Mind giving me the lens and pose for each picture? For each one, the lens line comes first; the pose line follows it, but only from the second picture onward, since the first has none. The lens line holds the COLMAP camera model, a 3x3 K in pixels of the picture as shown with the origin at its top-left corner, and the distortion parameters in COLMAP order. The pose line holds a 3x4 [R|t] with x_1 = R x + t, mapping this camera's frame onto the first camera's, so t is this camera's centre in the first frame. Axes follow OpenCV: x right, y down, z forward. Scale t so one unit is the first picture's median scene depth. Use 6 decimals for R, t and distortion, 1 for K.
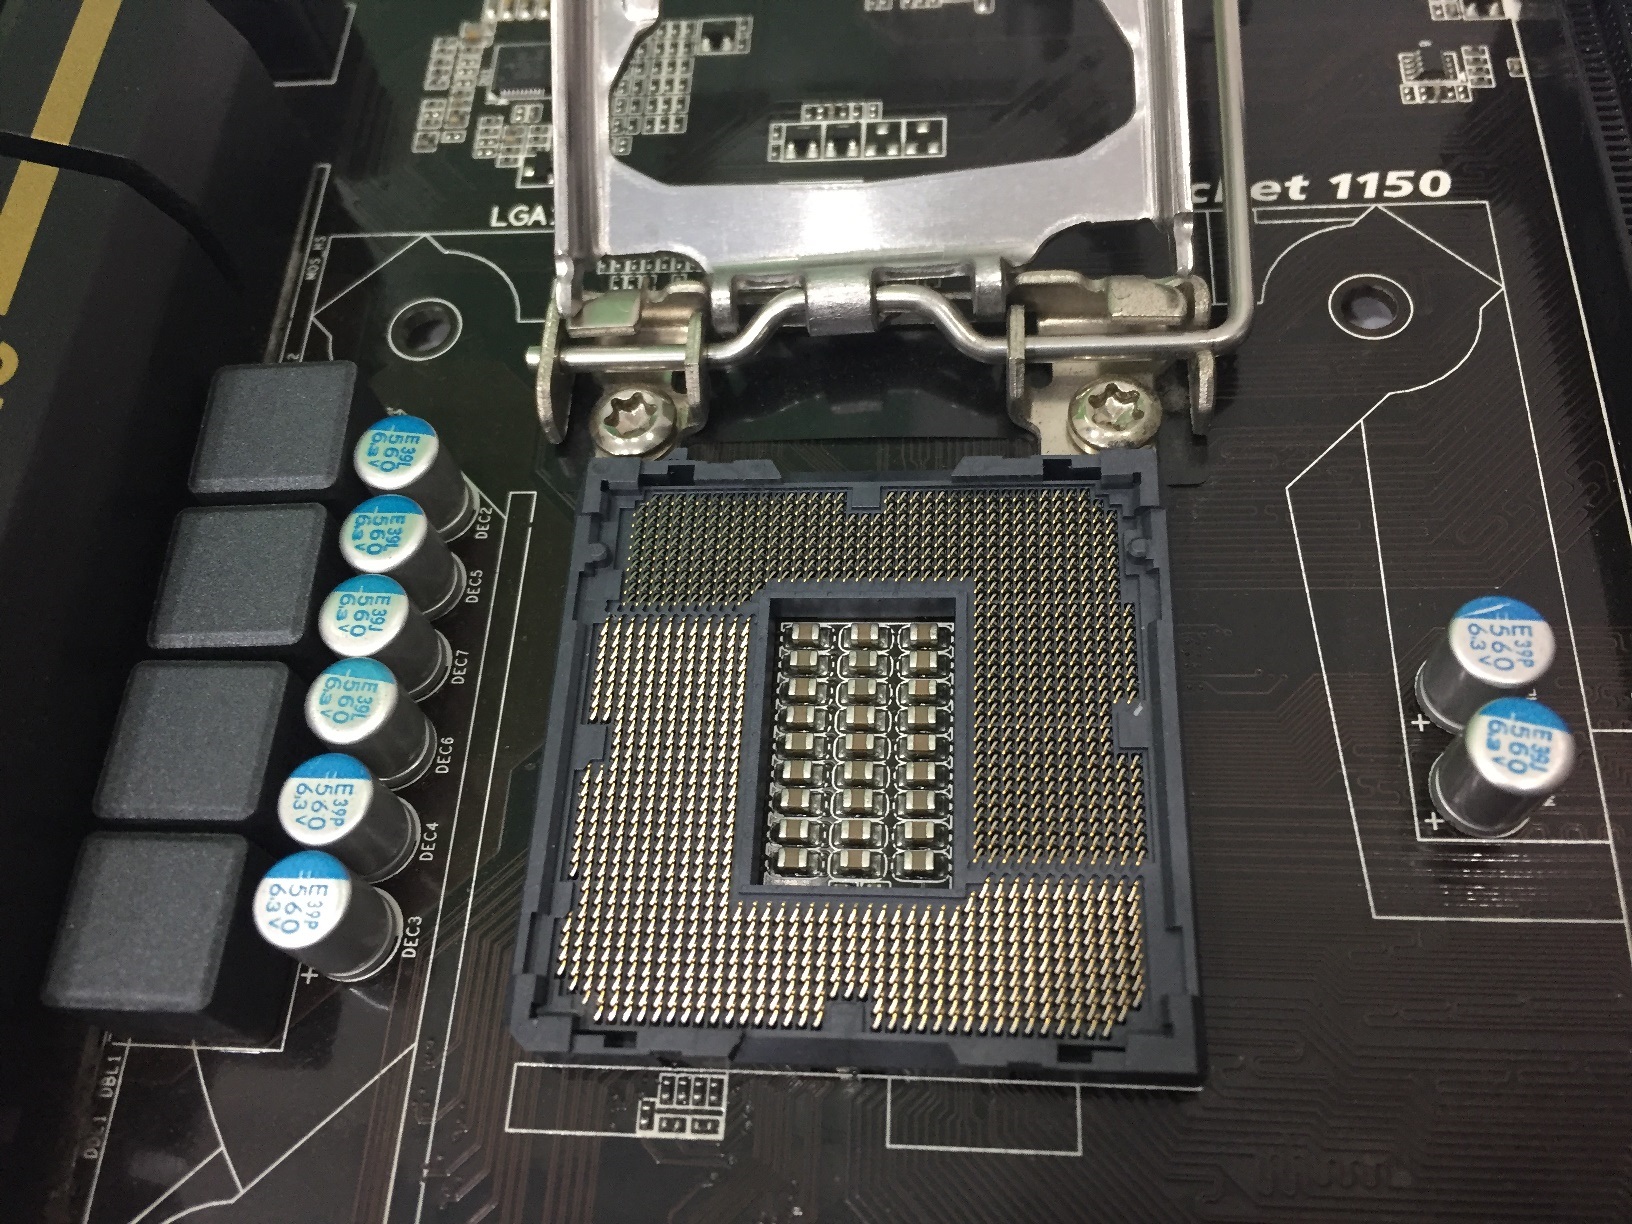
lens RADIAL K [[1448.2, 0, 816.0], [0, 1448.2, 612.0], [0, 0, 1]] dist [0.063555, -0.122608]
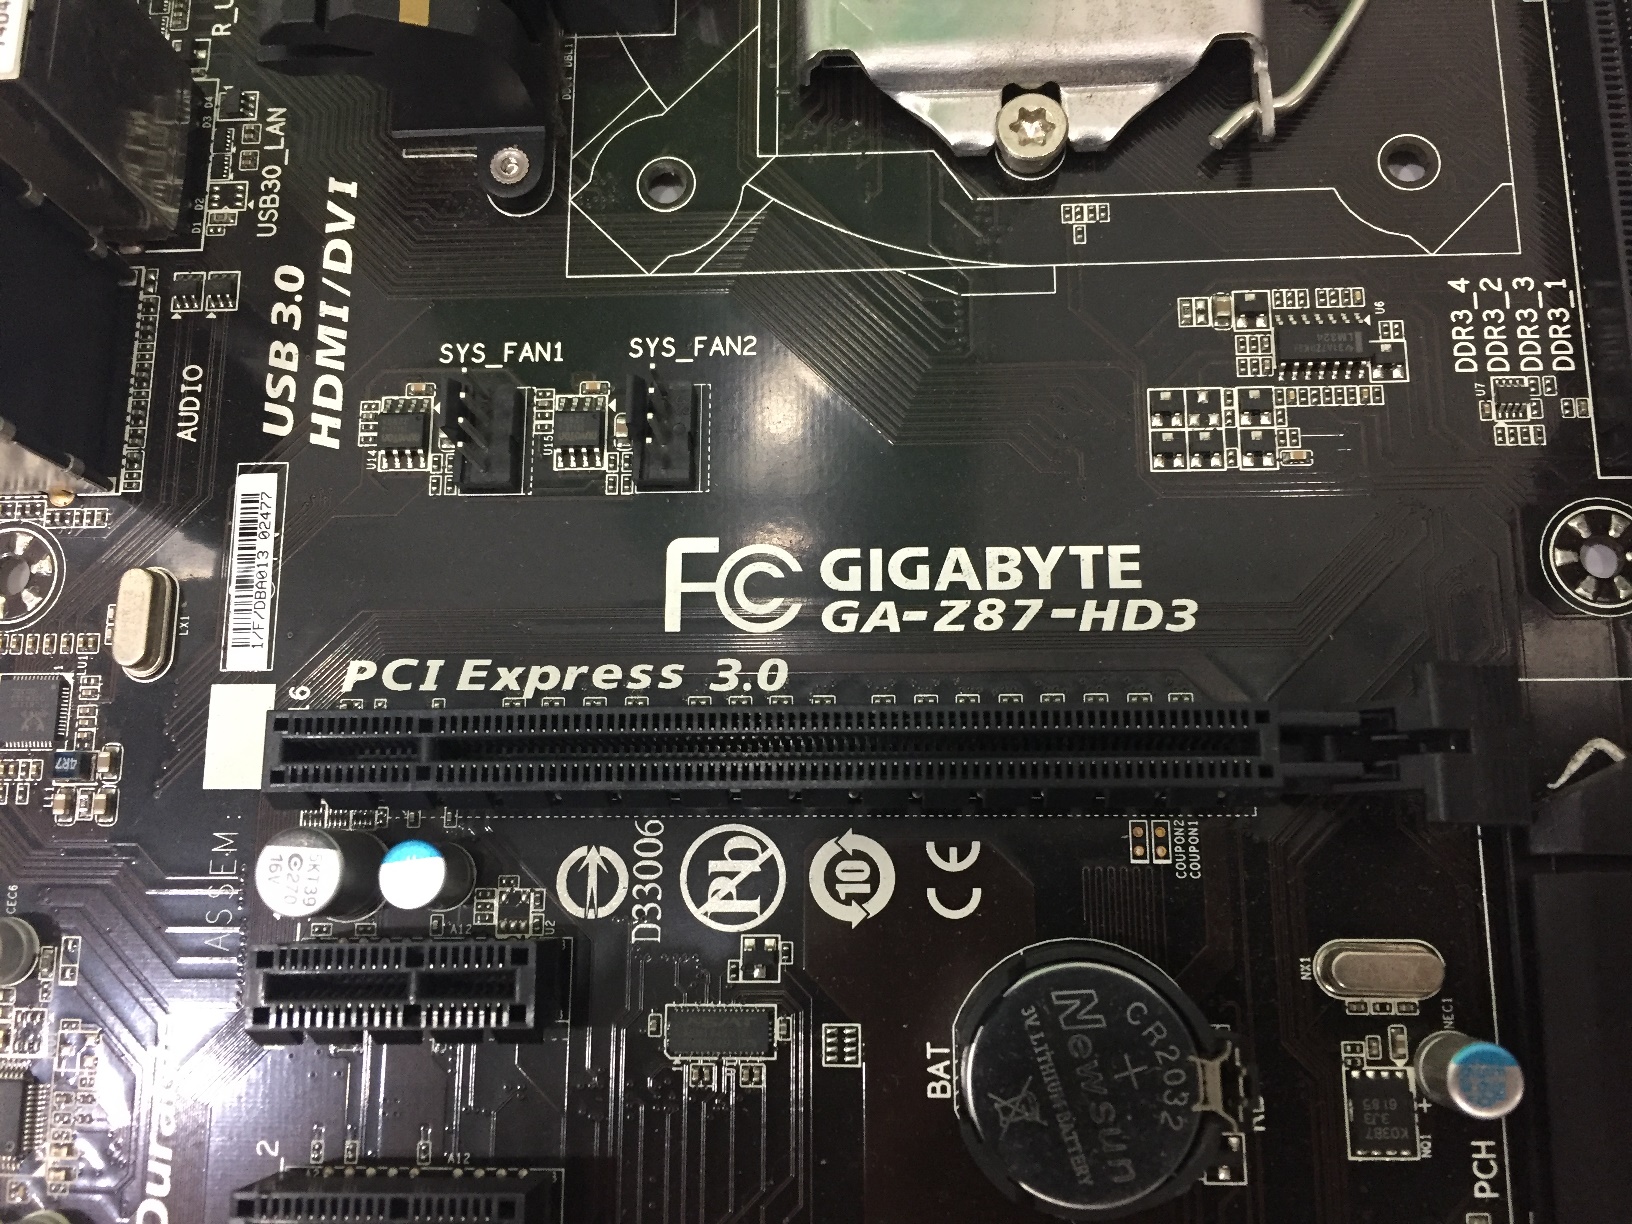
lens RADIAL K [[1448.2, 0, 816.0], [0, 1448.2, 612.0], [0, 0, 1]] dist [0.063555, -0.122608]
pose [[0.997749, -0.039363, 0.054282, -0.262329], [0.023380, 0.962978, 0.268563, 0.397226], [-0.062844, -0.266689, 0.961732, -0.614656]]
